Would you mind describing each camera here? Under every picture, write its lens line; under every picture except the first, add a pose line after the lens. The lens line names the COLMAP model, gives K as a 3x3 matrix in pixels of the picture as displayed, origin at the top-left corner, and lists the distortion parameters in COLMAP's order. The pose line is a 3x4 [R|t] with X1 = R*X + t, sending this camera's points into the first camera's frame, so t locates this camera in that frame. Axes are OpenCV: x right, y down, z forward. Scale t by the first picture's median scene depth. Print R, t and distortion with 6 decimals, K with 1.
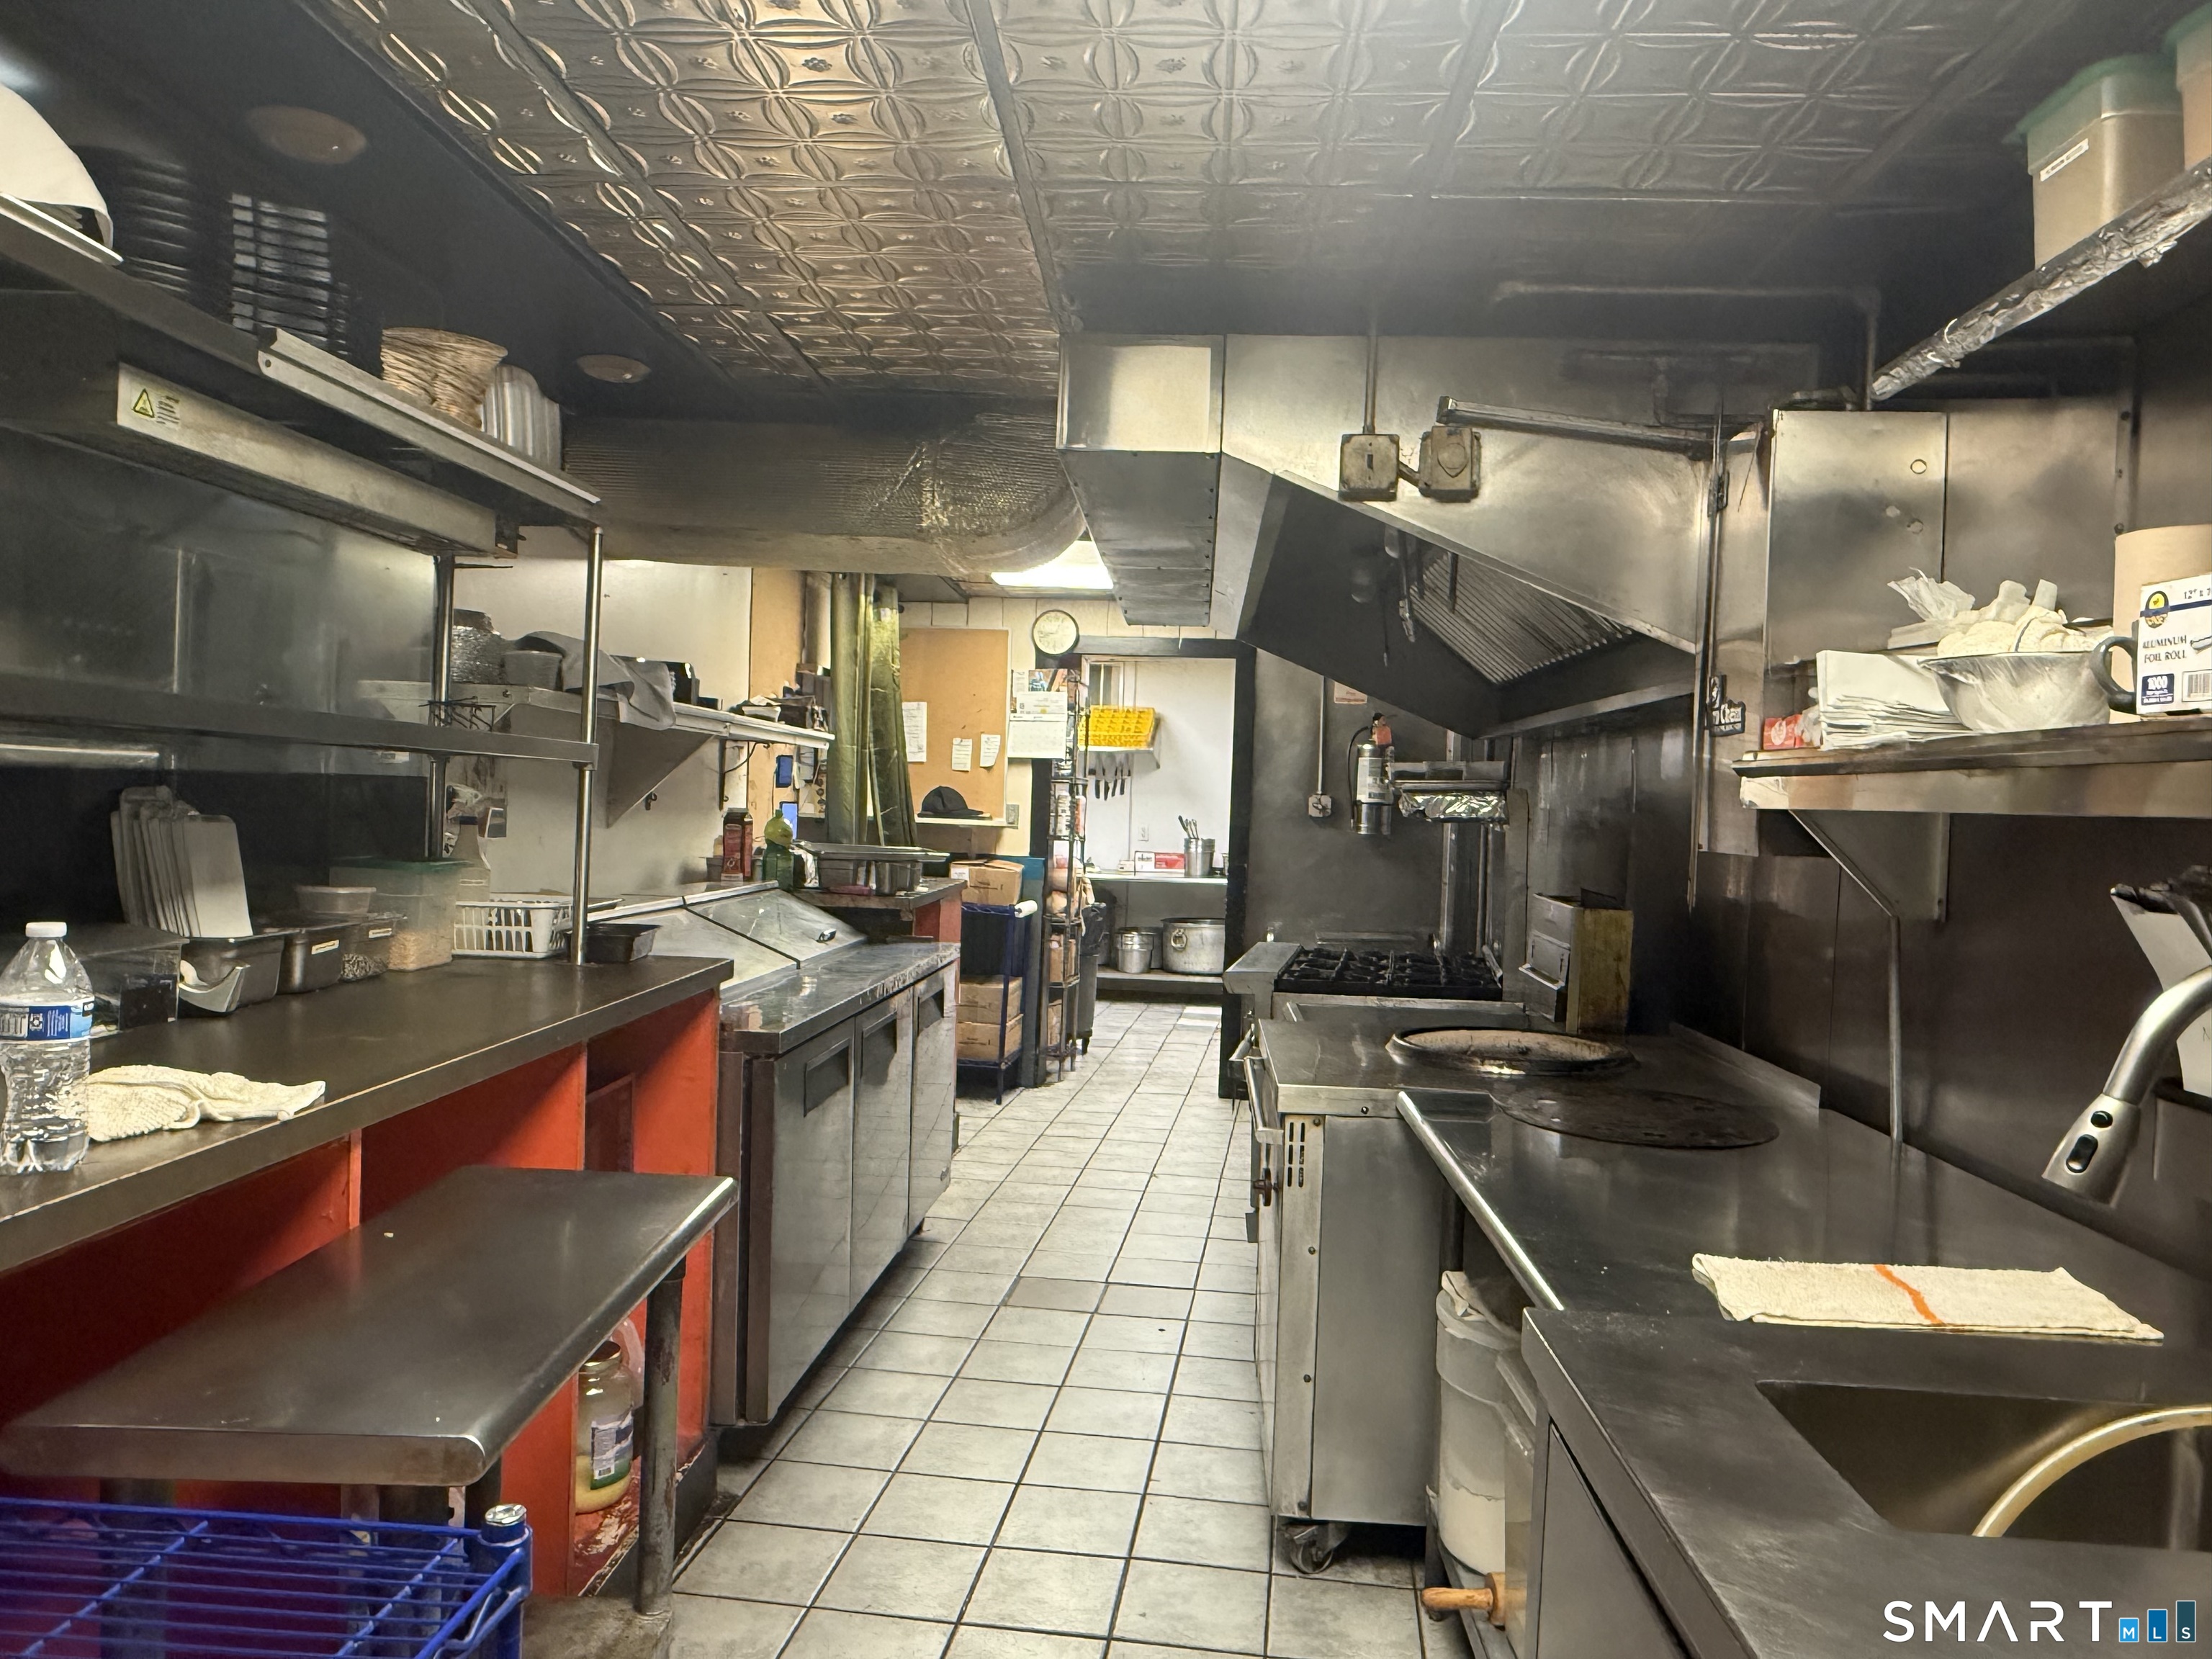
lens RADIAL K [[1489.3, 0, 1104.1], [0, 1489.3, 826.3], [0, 0, 1]] dist [0.000369, 0.000090]
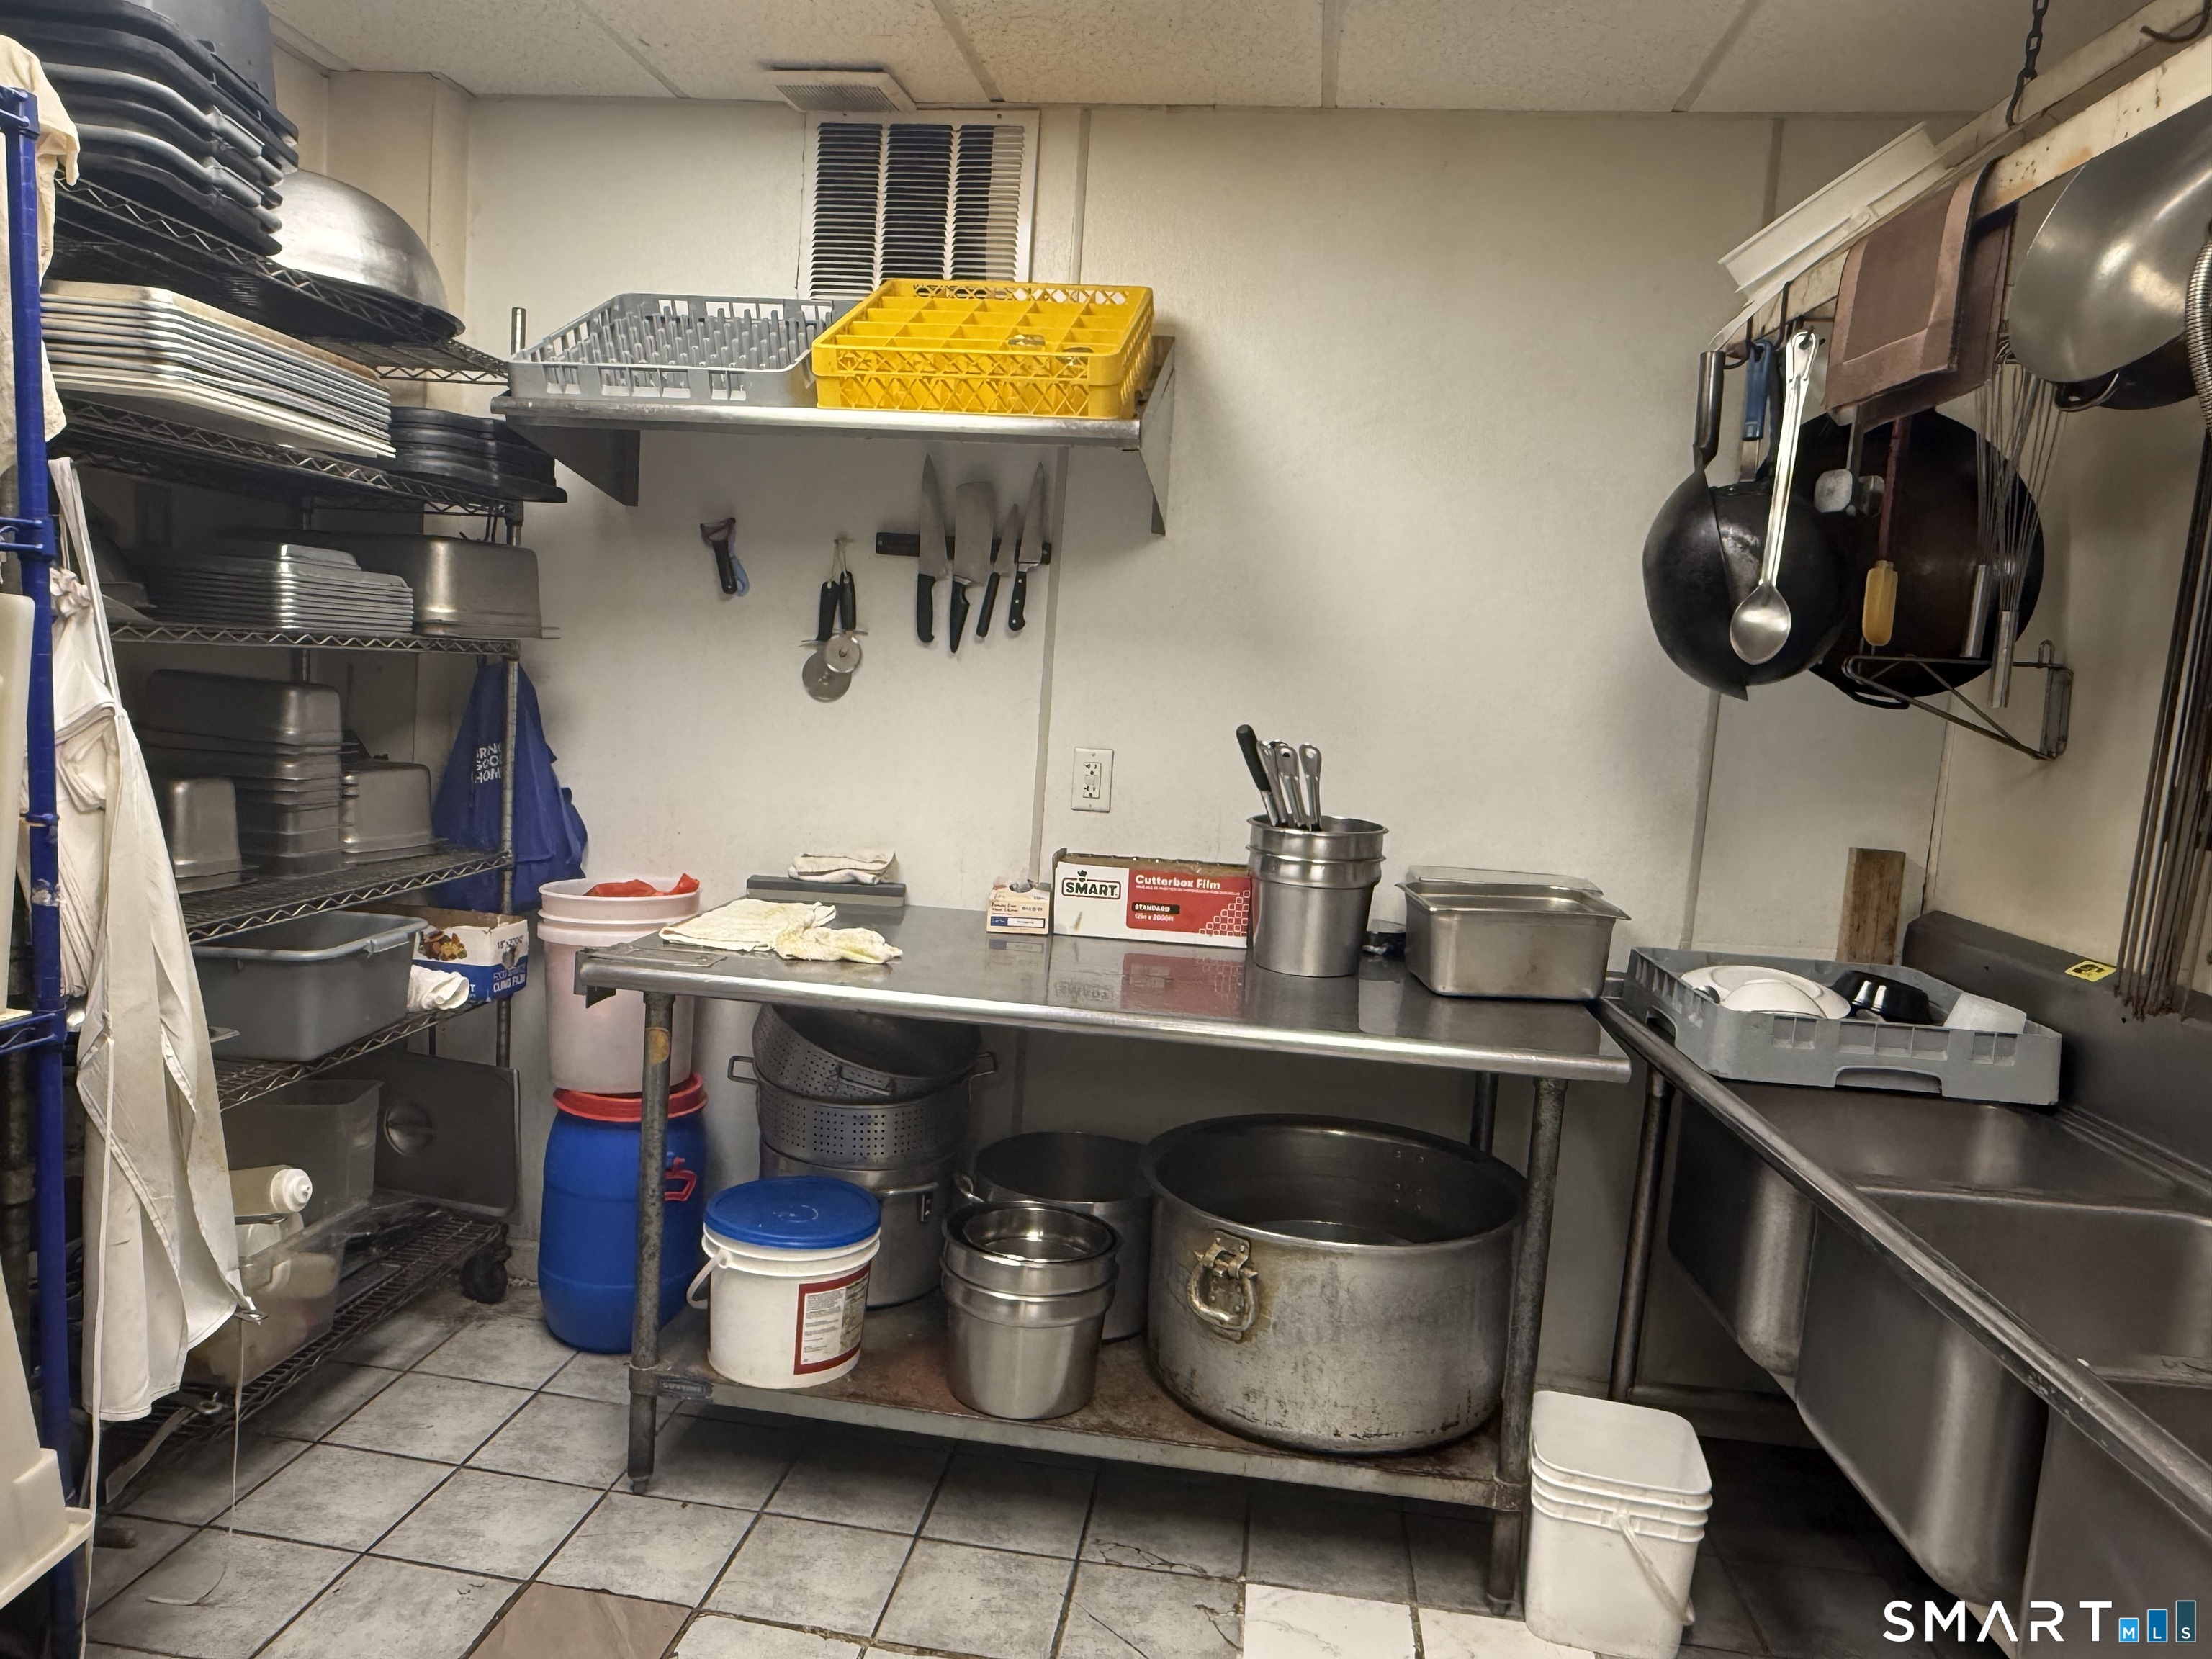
lens RADIAL K [[1489.3, 0, 1101.3], [0, 1489.3, 825.0], [0, 0, 1]] dist [0.000369, 0.000090]
pose [[0.999497, 0.030897, 0.007154, 0.026583], [-0.031477, 0.993996, 0.104790, -0.015600], [-0.003873, -0.104963, 0.994469, 0.745926]]
